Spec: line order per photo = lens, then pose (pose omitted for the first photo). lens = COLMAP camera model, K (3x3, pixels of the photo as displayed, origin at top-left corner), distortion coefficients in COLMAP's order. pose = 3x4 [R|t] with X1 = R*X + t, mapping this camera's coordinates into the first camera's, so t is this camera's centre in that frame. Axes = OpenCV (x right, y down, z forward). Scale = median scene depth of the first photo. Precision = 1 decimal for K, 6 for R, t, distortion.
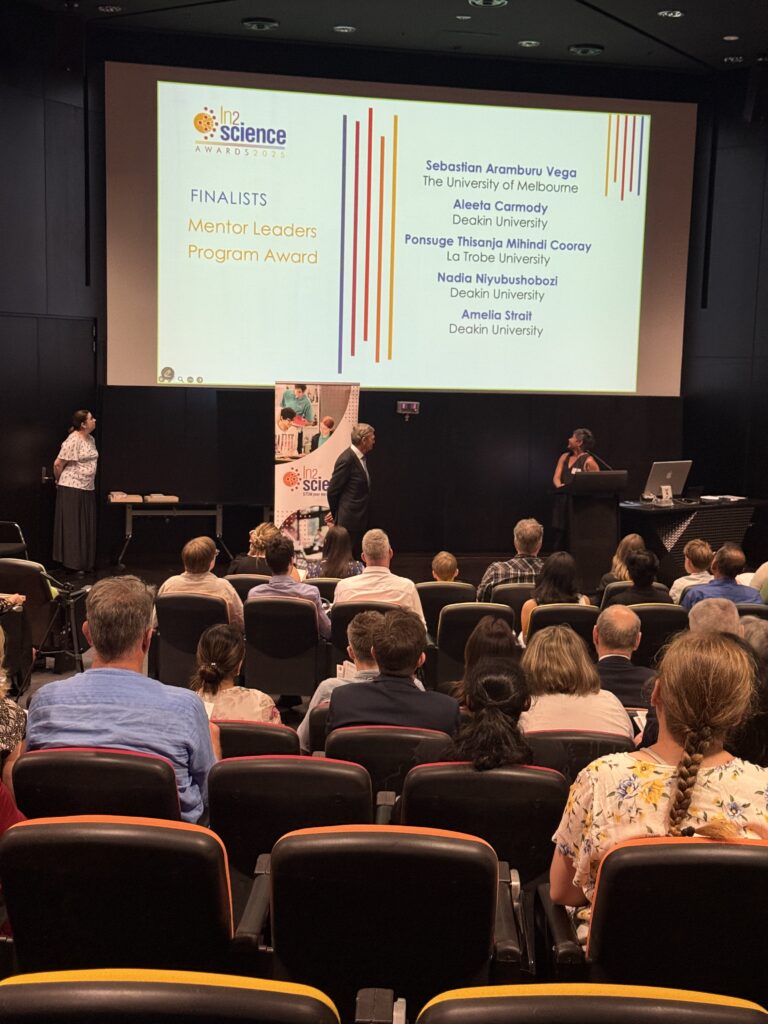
lens RADIAL K [[1423.9, 0, 365.5], [0, 1423.9, 512.5], [0, 0, 1]] dist [0.199349, -0.492105]
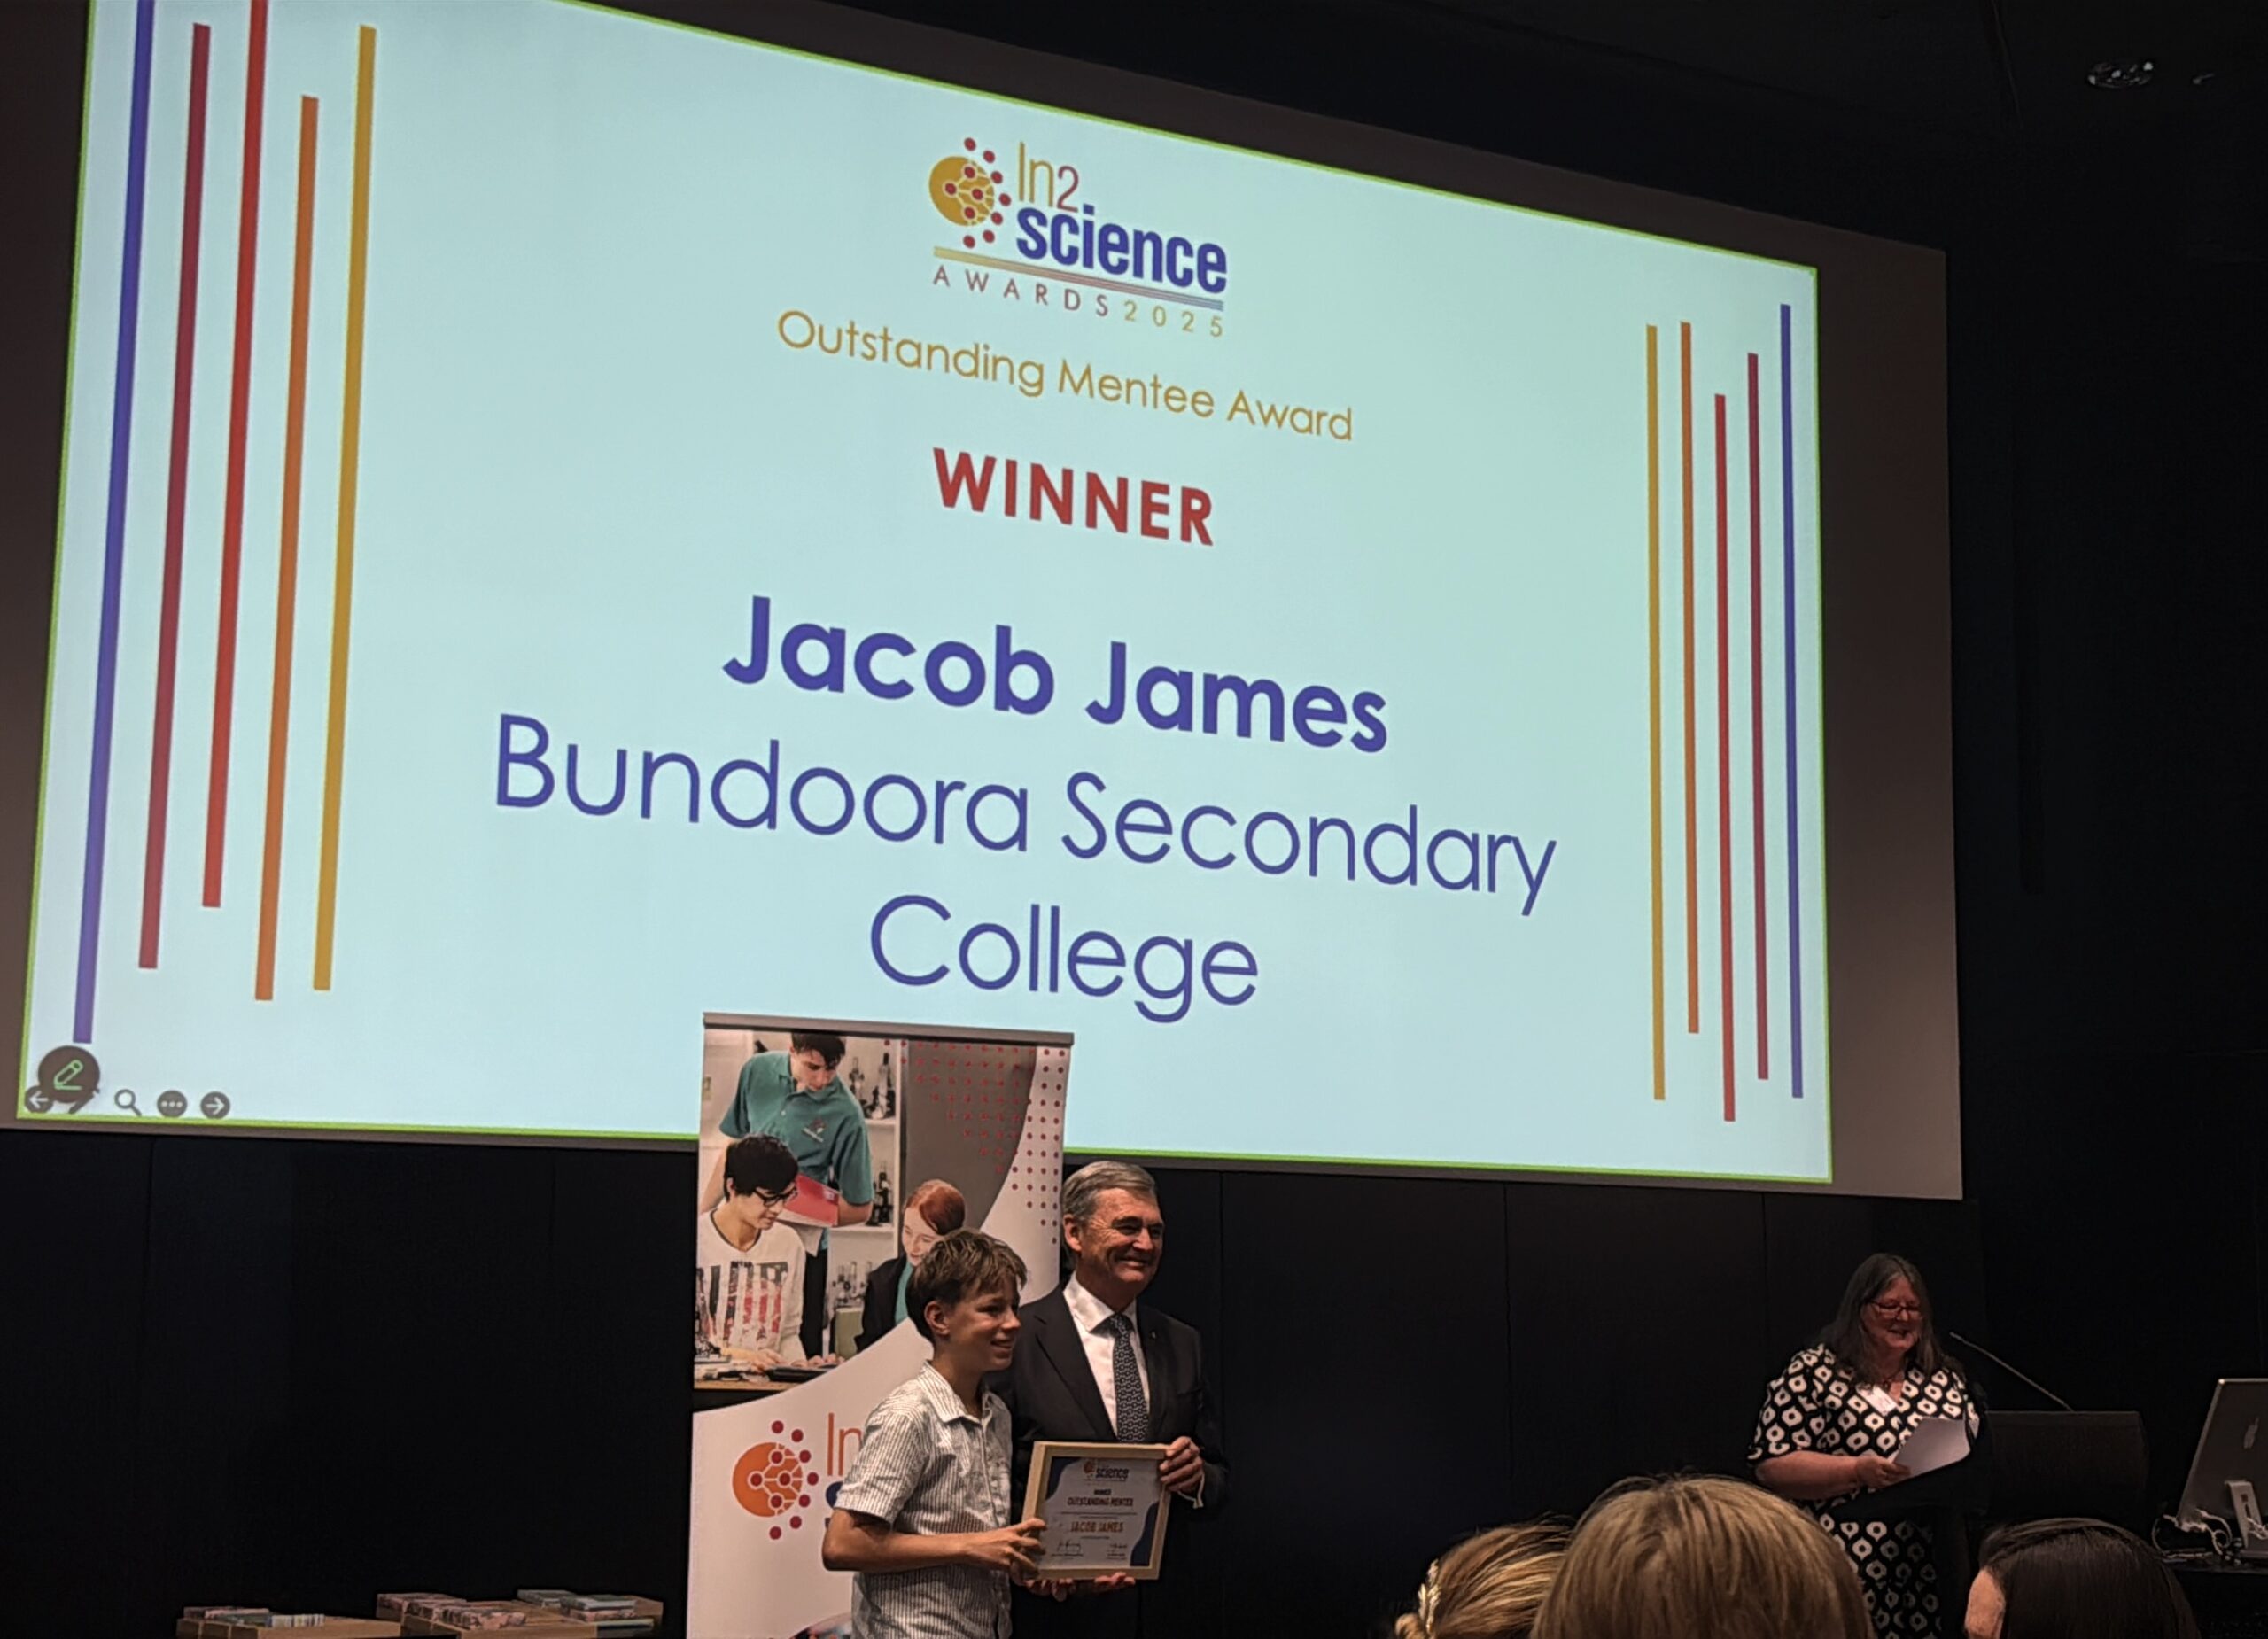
lens RADIAL K [[3382.0, 0, 1383.1], [0, 3382.0, 819.9], [0, 0, 1]] dist [0.202546, -0.467206]
pose [[0.952055, 0.028732, 0.304573, -0.122282], [0.053445, 0.964649, -0.258062, 0.017638], [-0.301221, 0.261968, 0.916864, 0.487105]]
